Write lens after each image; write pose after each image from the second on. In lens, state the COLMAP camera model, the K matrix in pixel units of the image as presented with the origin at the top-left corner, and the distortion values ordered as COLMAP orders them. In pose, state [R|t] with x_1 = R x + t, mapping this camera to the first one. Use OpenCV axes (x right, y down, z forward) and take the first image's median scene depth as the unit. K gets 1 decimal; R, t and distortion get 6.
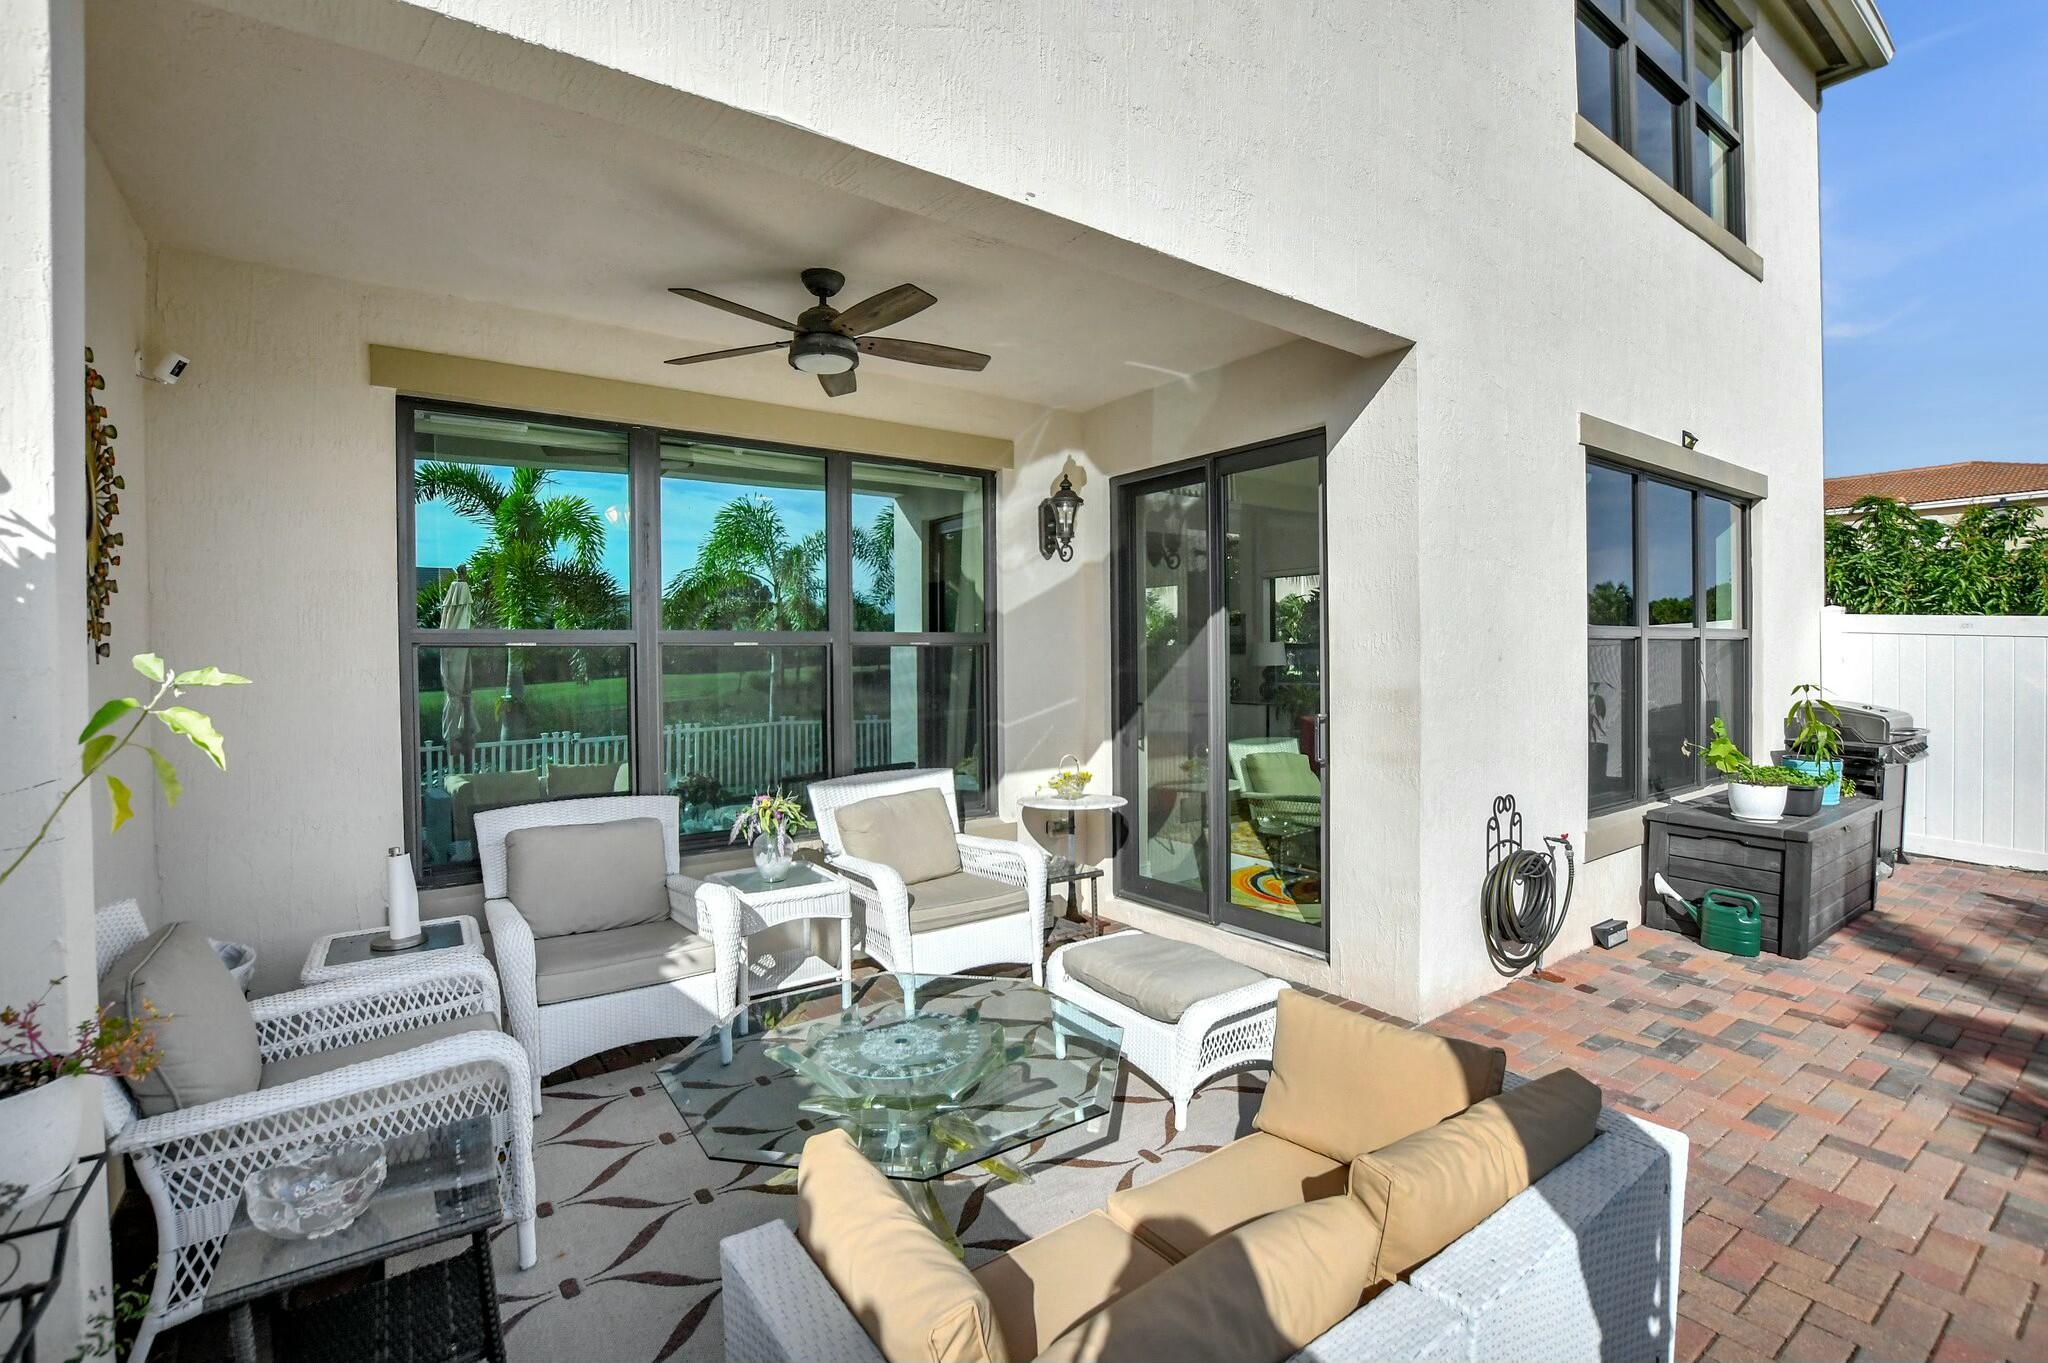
lens RADIAL K [[939.4, 0, 1010.2], [0, 939.4, 640.4], [0, 0, 1]] dist [-0.025268, -0.000300]
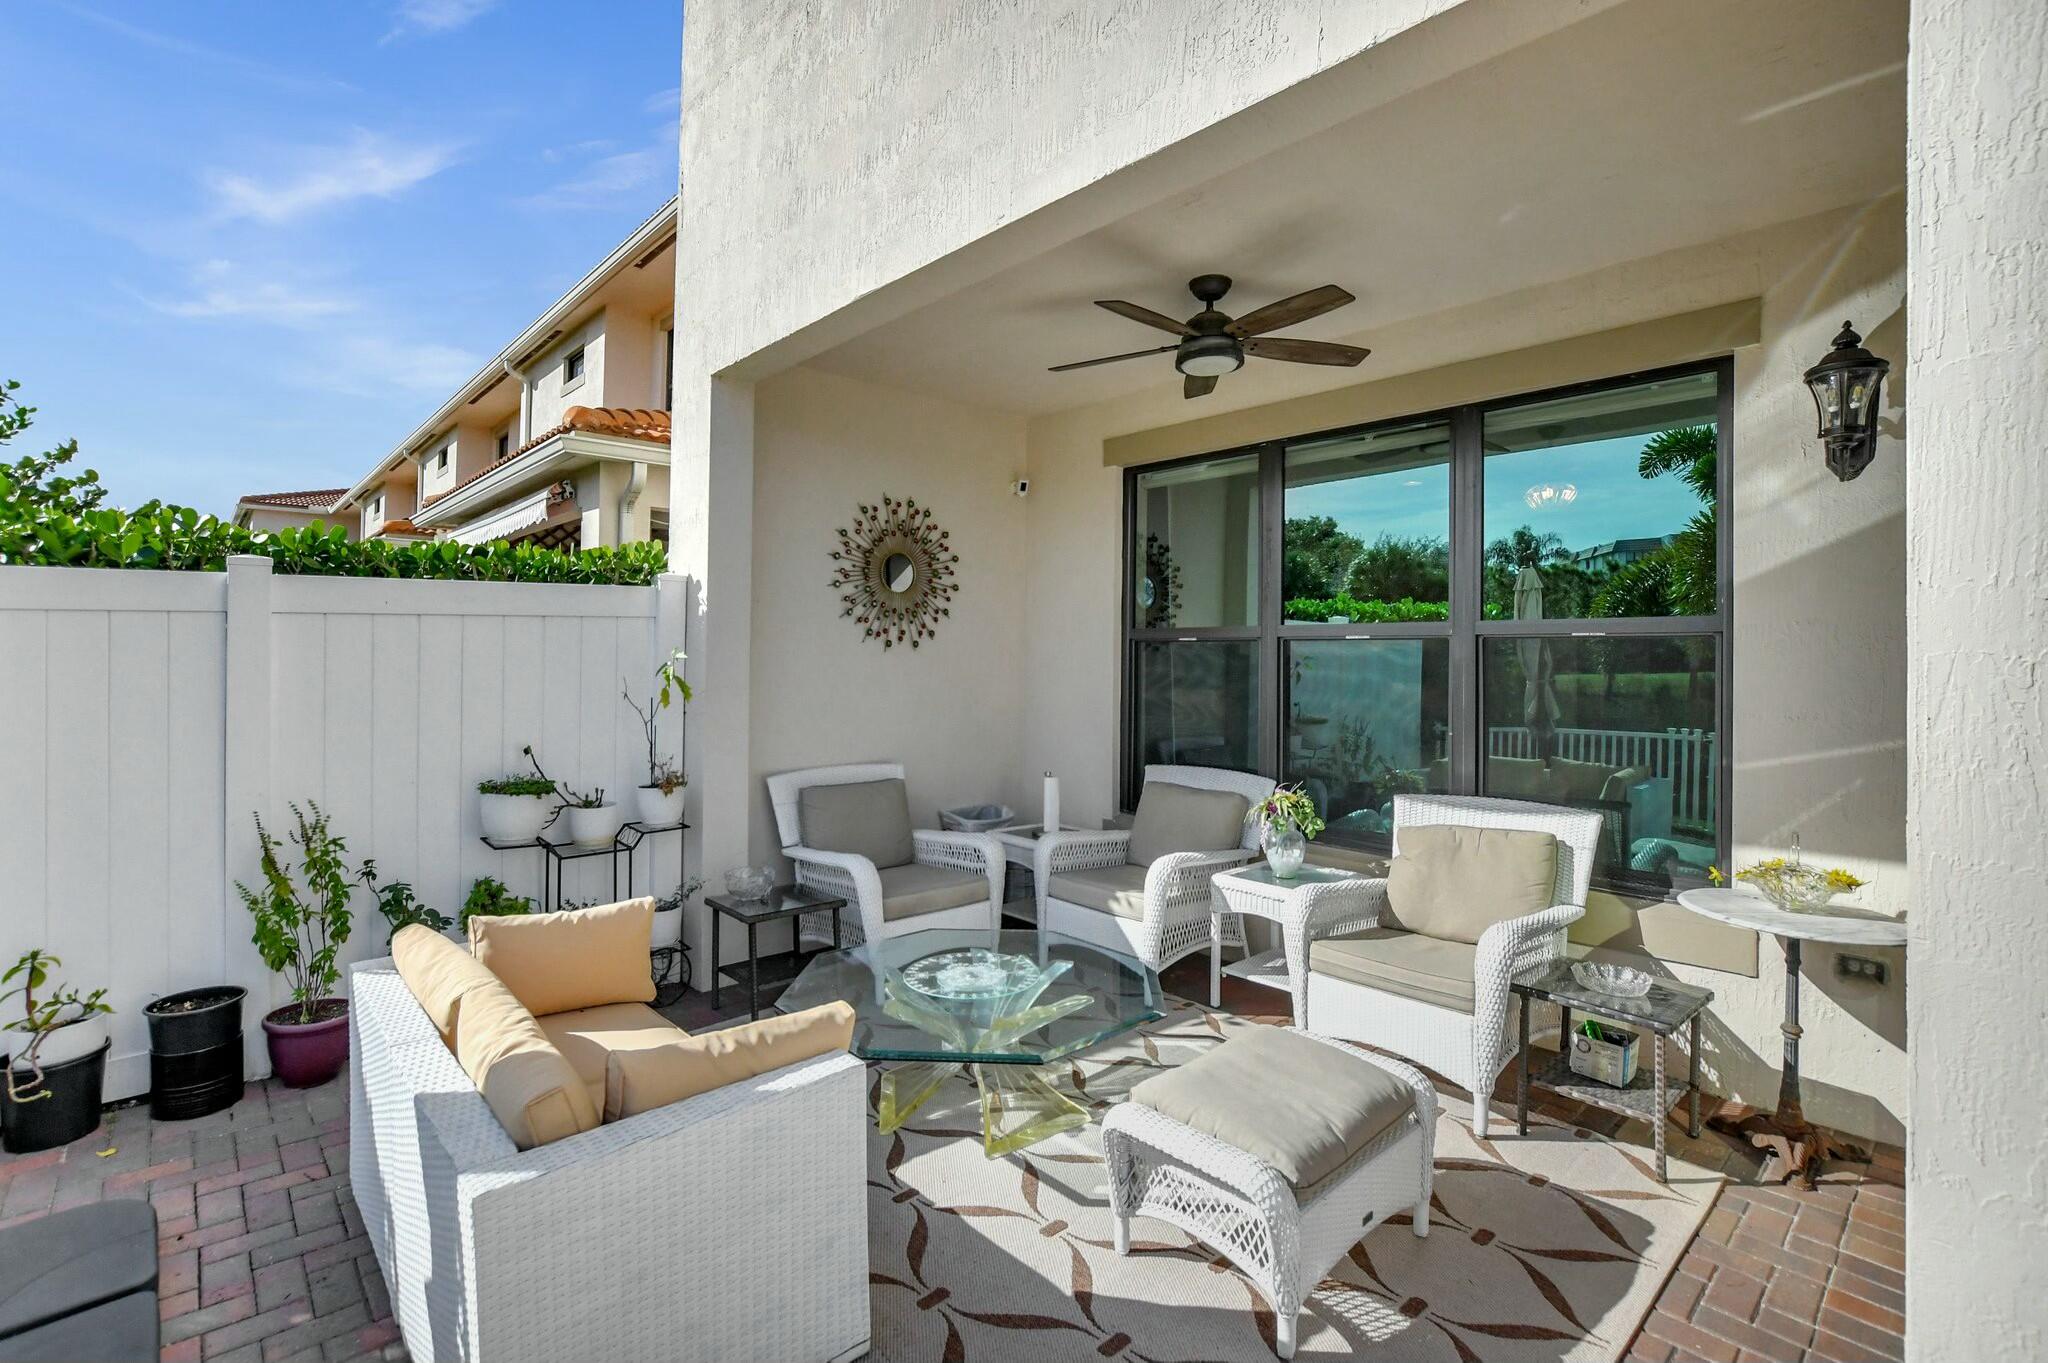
lens RADIAL K [[939.4, 0, 986.2], [0, 939.4, 621.2], [0, 0, 1]] dist [-0.025268, -0.000300]
pose [[0.080805, -0.016546, -0.996593, 0.773358], [0.019417, 0.999699, -0.015023, -0.008102], [0.996541, -0.018137, 0.081102, 0.654426]]
